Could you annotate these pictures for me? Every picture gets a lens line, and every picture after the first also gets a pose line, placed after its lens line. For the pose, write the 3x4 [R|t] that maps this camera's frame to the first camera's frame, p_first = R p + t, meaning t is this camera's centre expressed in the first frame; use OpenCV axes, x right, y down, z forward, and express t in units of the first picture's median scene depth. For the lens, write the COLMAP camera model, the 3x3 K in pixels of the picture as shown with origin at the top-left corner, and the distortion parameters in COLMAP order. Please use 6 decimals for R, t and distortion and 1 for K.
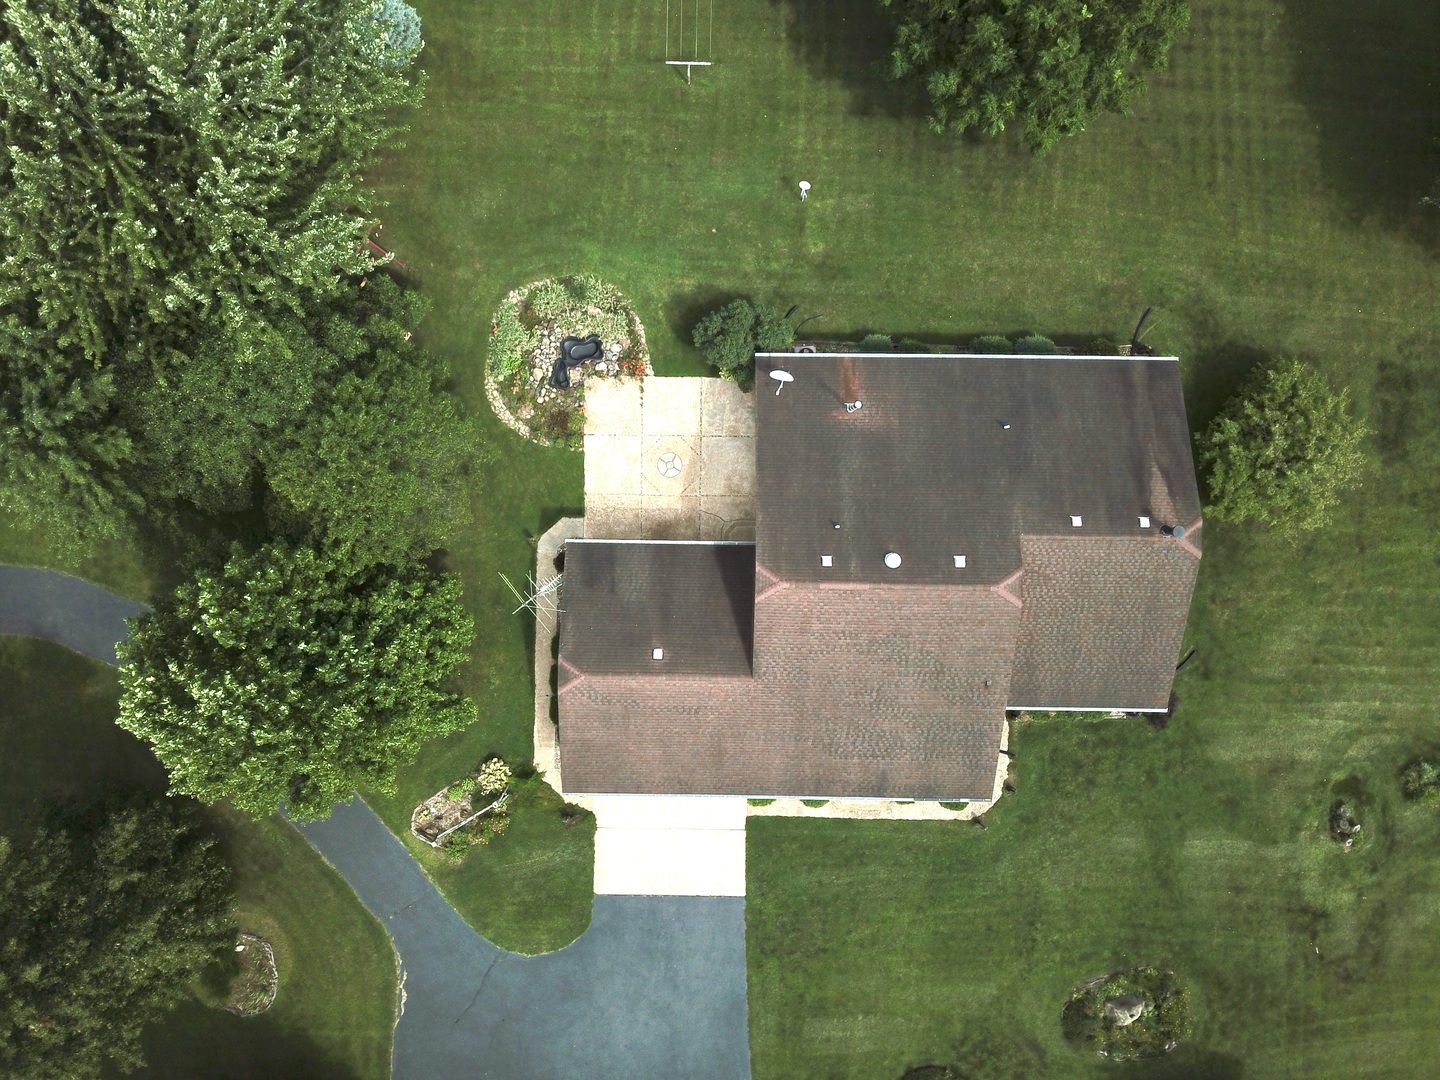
lens RADIAL K [[1093.4, 0, 705.5], [0, 1093.4, 540.4], [0, 0, 1]] dist [0.016022, -0.008685]
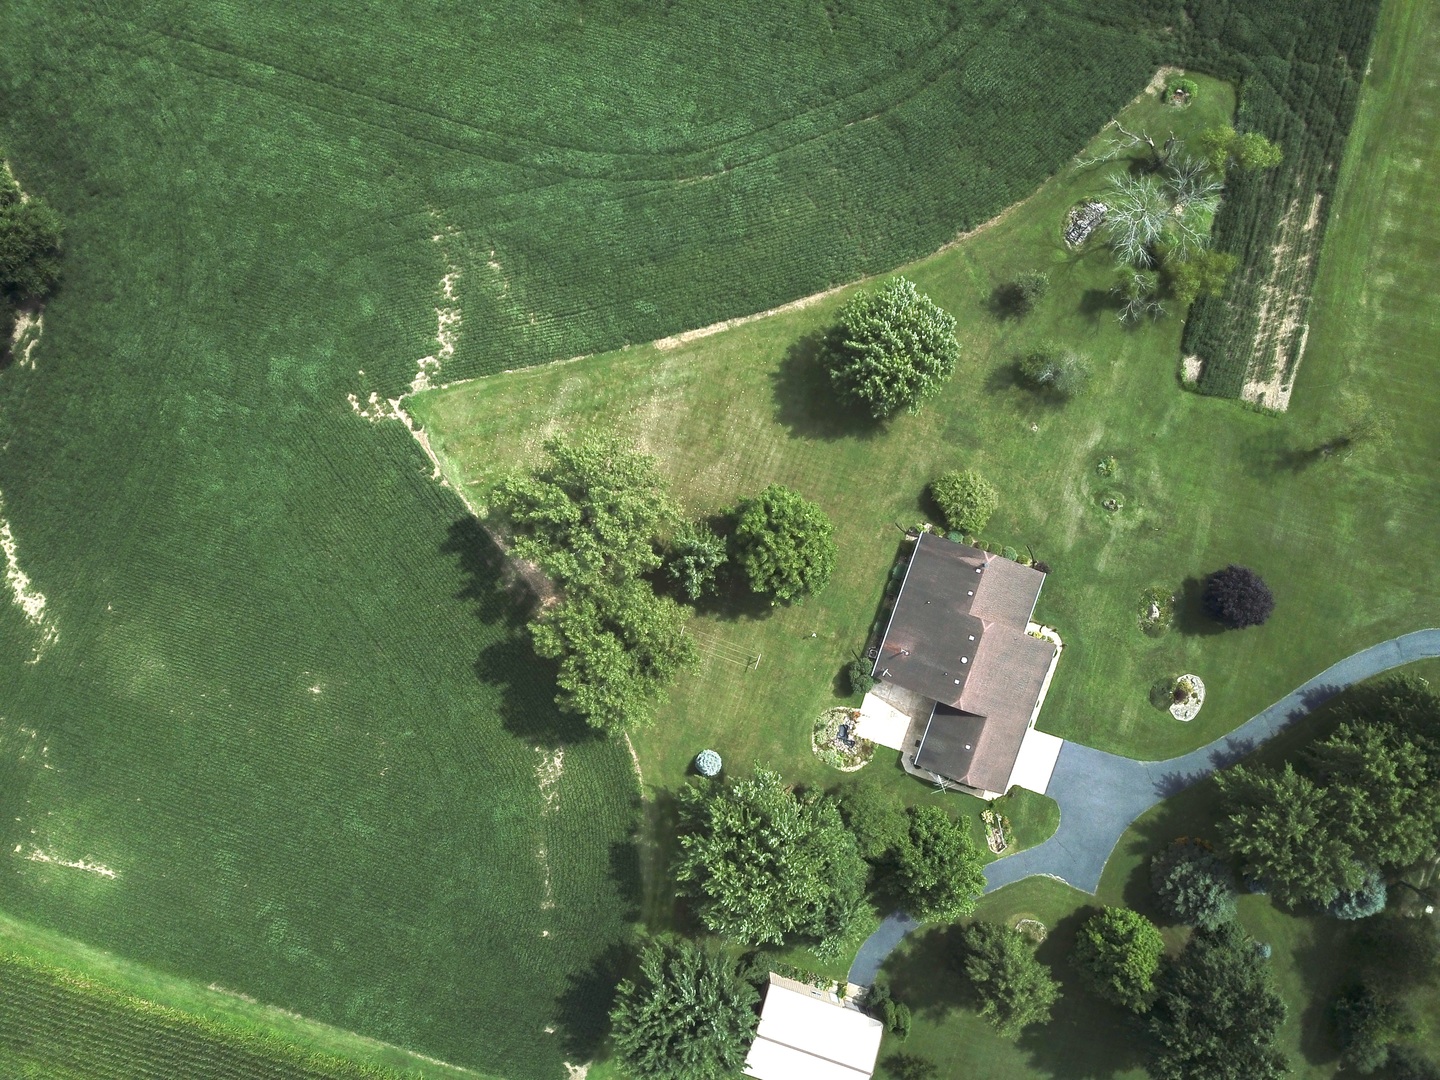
lens RADIAL K [[1093.4, 0, 705.5], [0, 1093.4, 540.4], [0, 0, 1]] dist [0.016022, -0.008685]
pose [[0.312603, -0.949671, -0.020117, 0.273134], [0.948895, 0.313174, -0.038995, -0.527086], [0.043332, -0.006898, 0.999037, -1.629620]]
